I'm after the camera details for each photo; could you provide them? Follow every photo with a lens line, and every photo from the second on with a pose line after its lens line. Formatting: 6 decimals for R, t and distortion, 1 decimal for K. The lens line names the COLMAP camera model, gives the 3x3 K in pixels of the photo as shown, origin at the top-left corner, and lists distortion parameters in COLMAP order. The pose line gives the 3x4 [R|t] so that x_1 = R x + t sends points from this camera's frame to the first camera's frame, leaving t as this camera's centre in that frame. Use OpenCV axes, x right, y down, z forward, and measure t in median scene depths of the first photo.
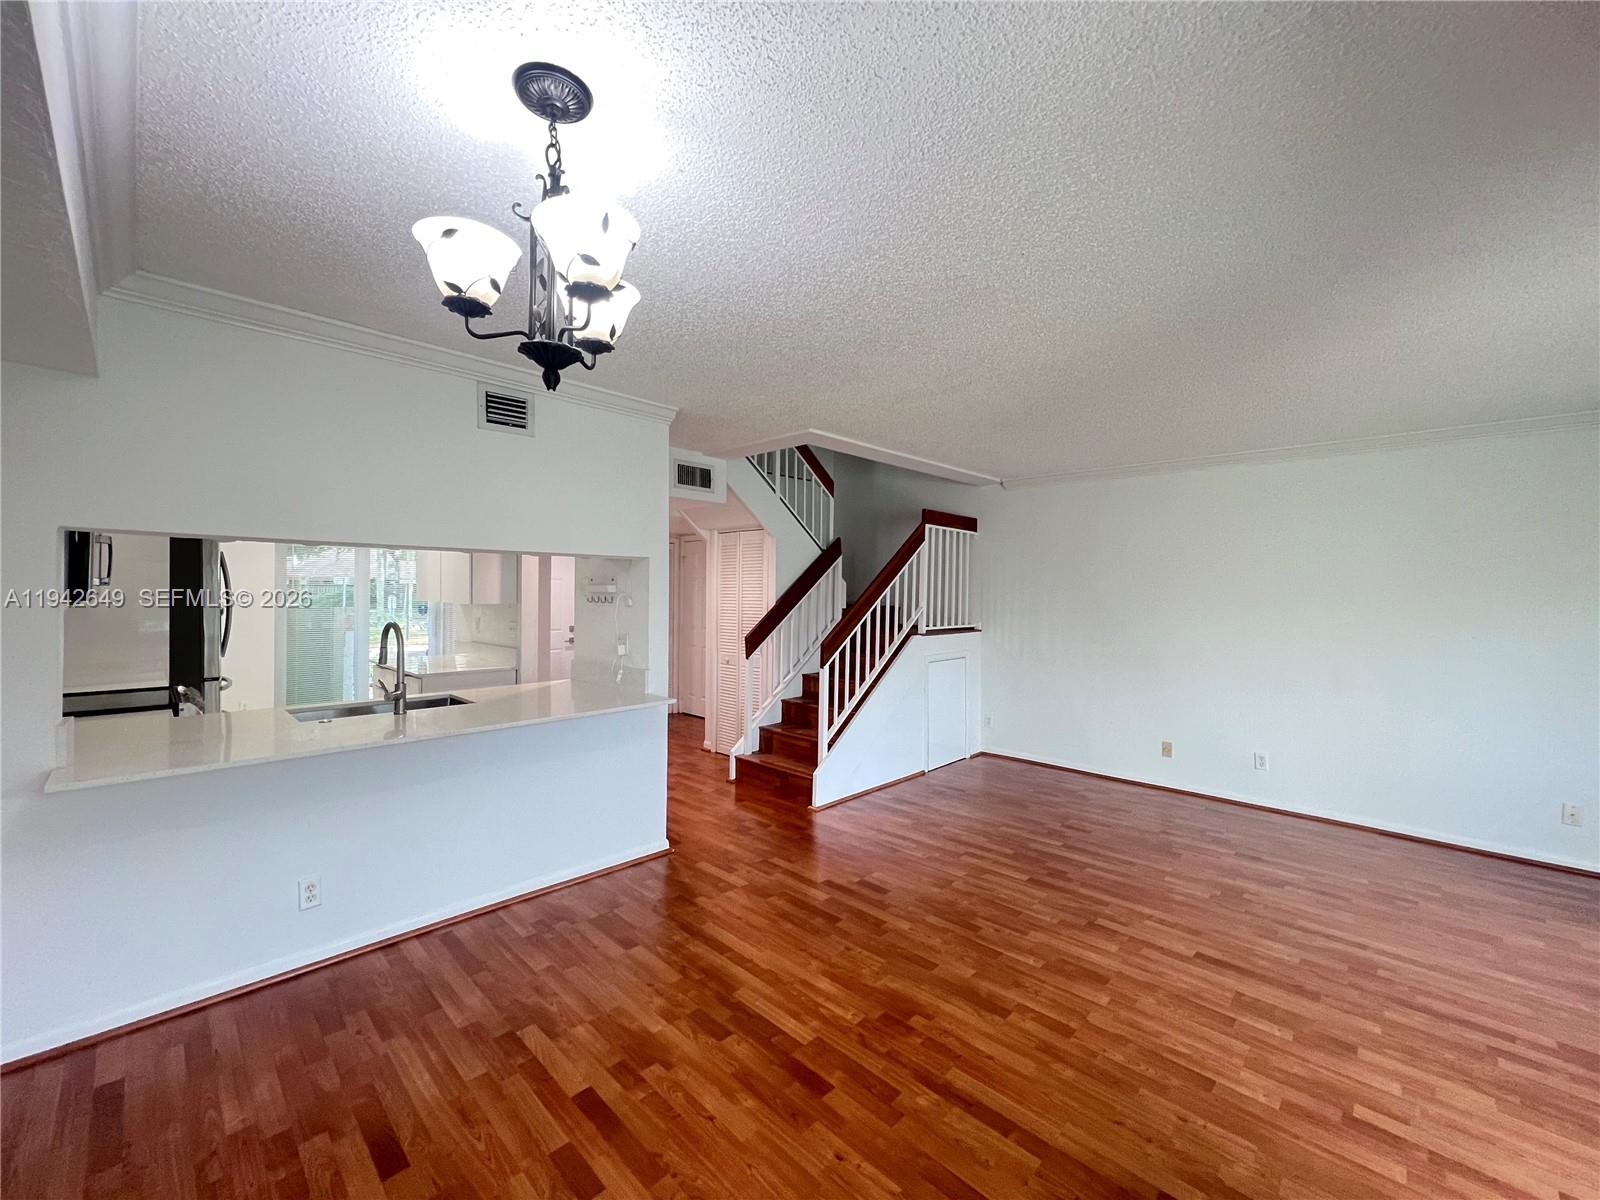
lens RADIAL K [[640.7, 0, 795.5], [0, 640.7, 594.4], [0, 0, 1]] dist [-0.002024, 0.000514]
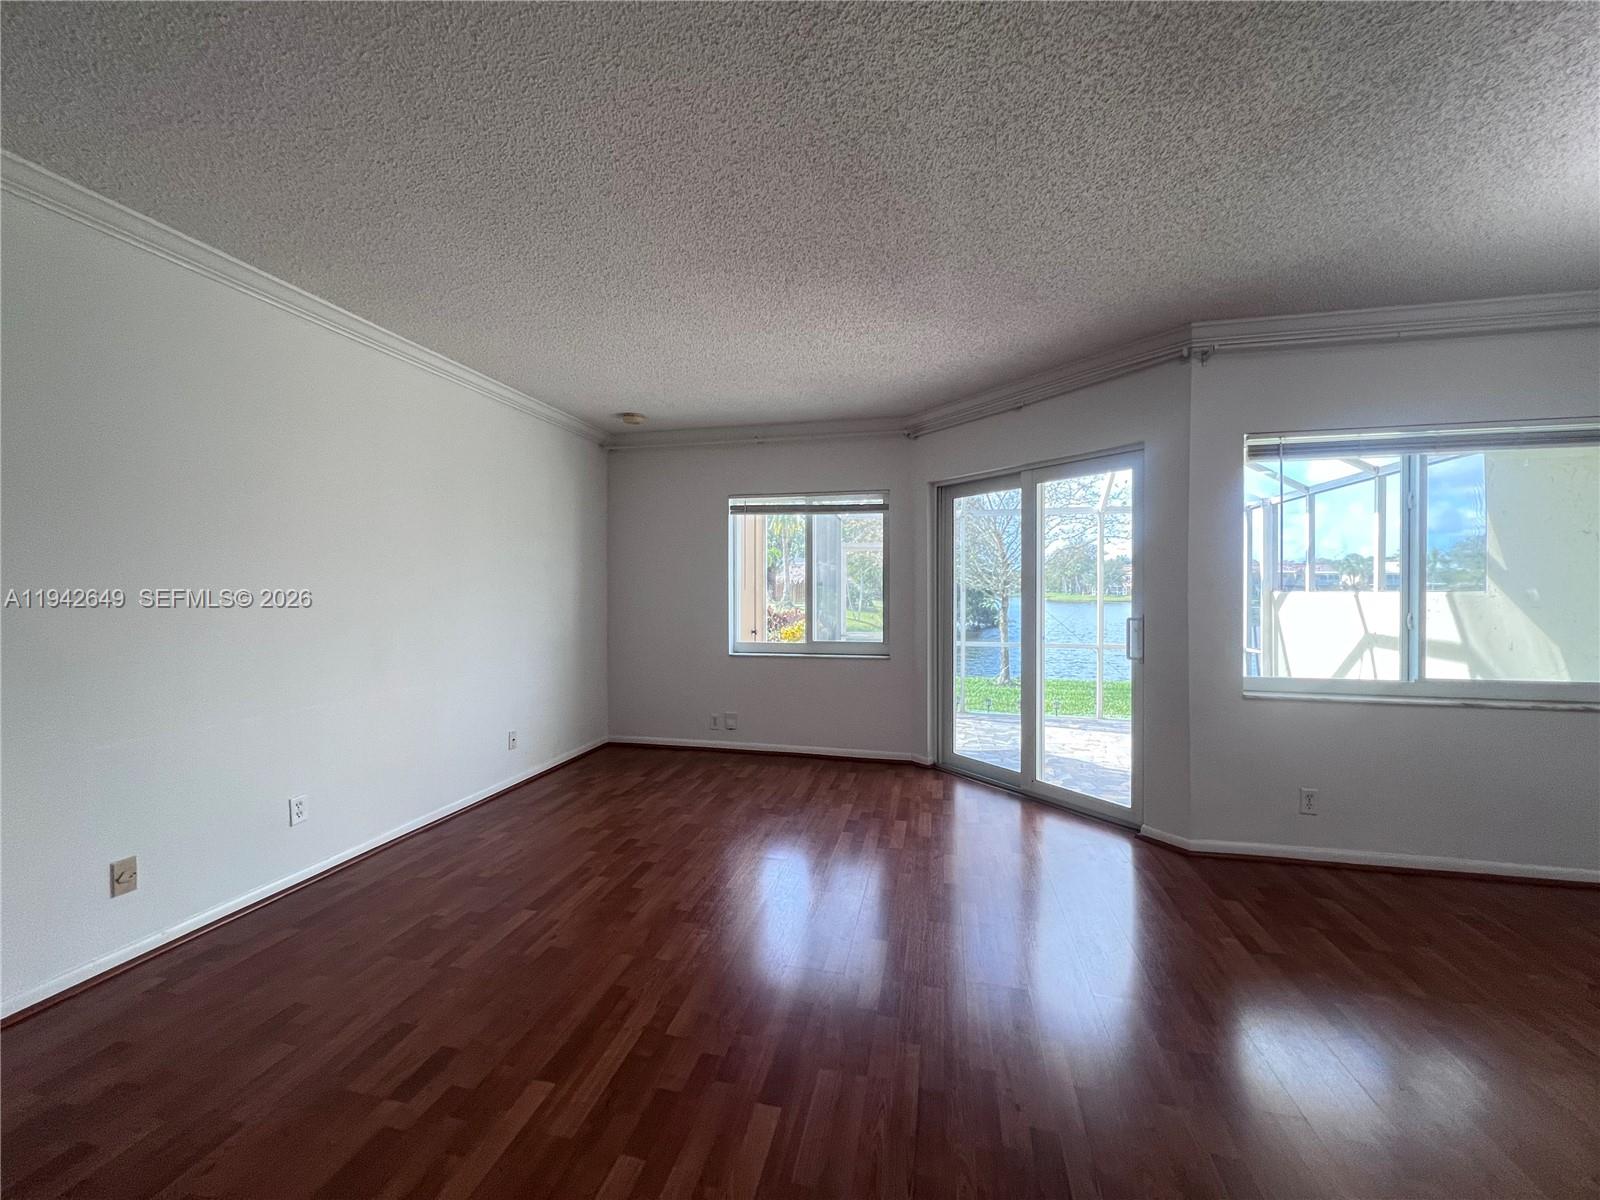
lens RADIAL K [[640.7, 0, 795.5], [0, 640.7, 594.4], [0, 0, 1]] dist [-0.002024, 0.000514]
pose [[-0.524110, -0.020194, 0.851411, -0.042044], [-0.002544, 0.999752, 0.022146, 0.060329], [-0.851647, 0.009441, -0.524032, 1.290501]]
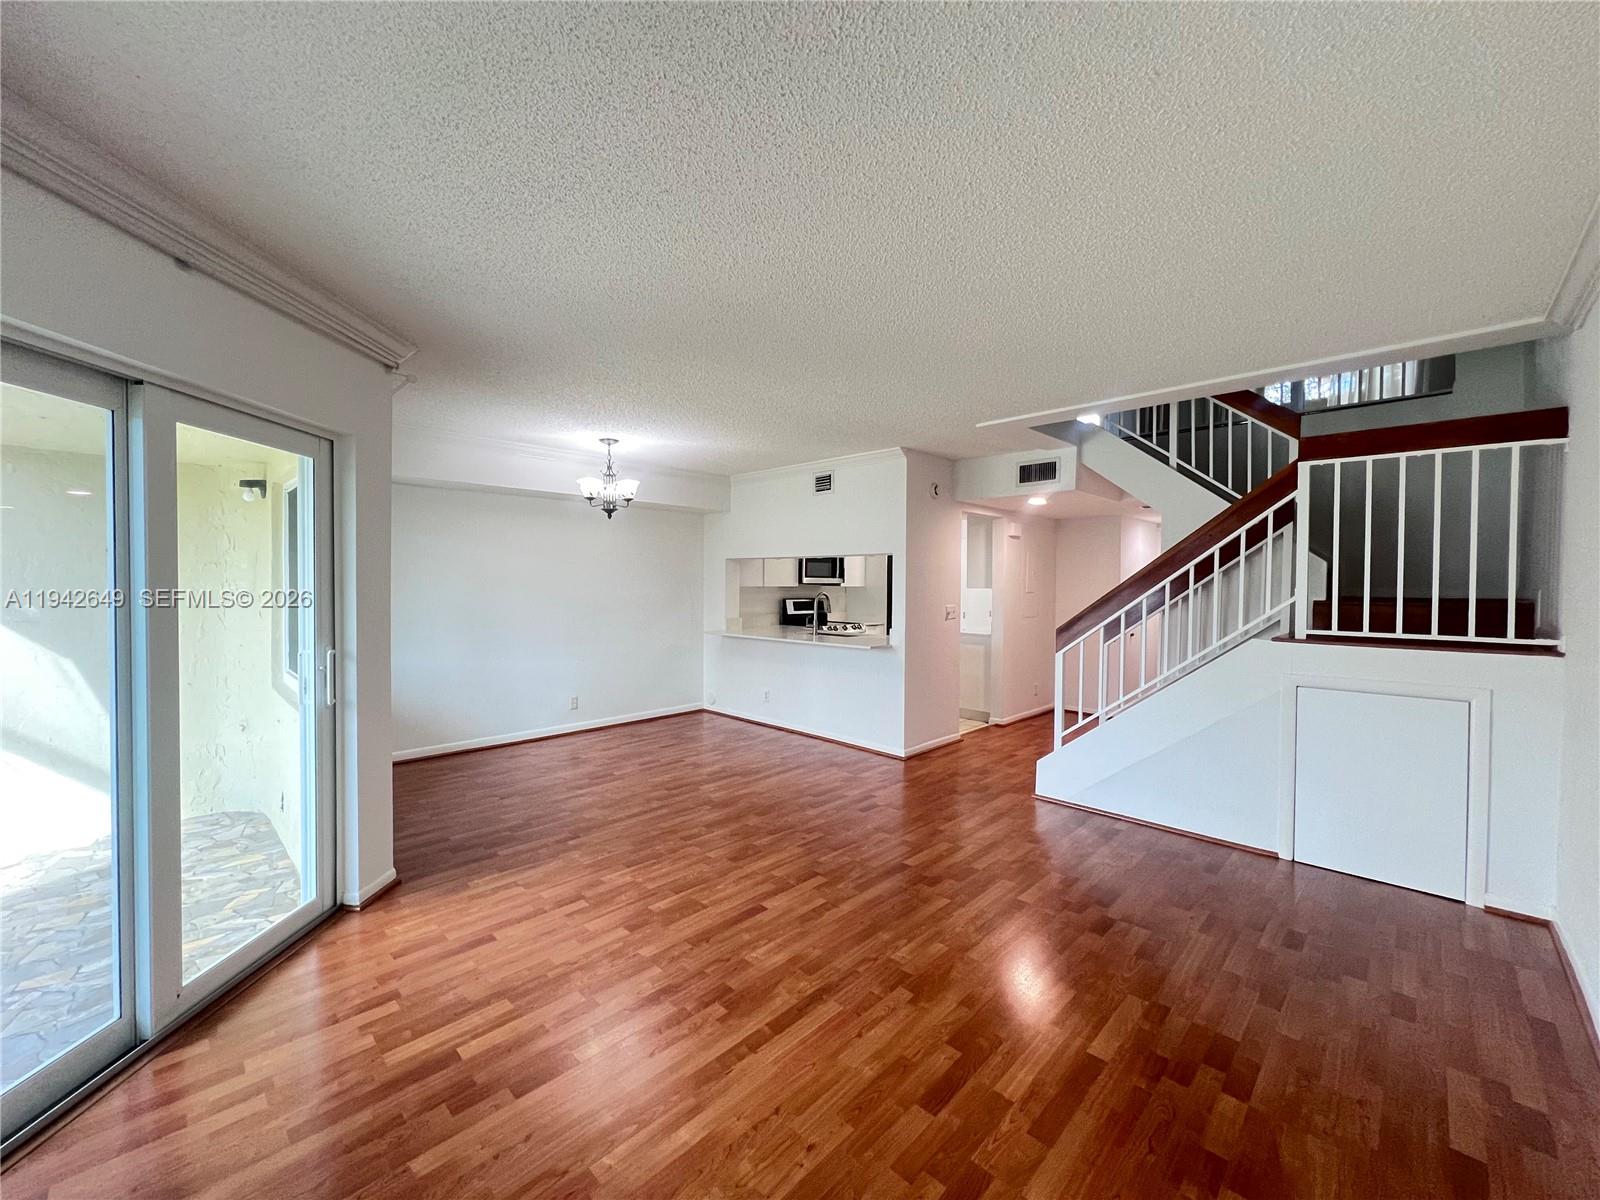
lens RADIAL K [[640.7, 0, 795.5], [0, 640.7, 594.4], [0, 0, 1]] dist [-0.002024, 0.000514]
pose [[-0.002582, 0.008416, -0.999961, 1.394471], [-0.012028, 0.999892, 0.008447, 0.031725], [0.999924, 0.012049, -0.002481, 0.871751]]
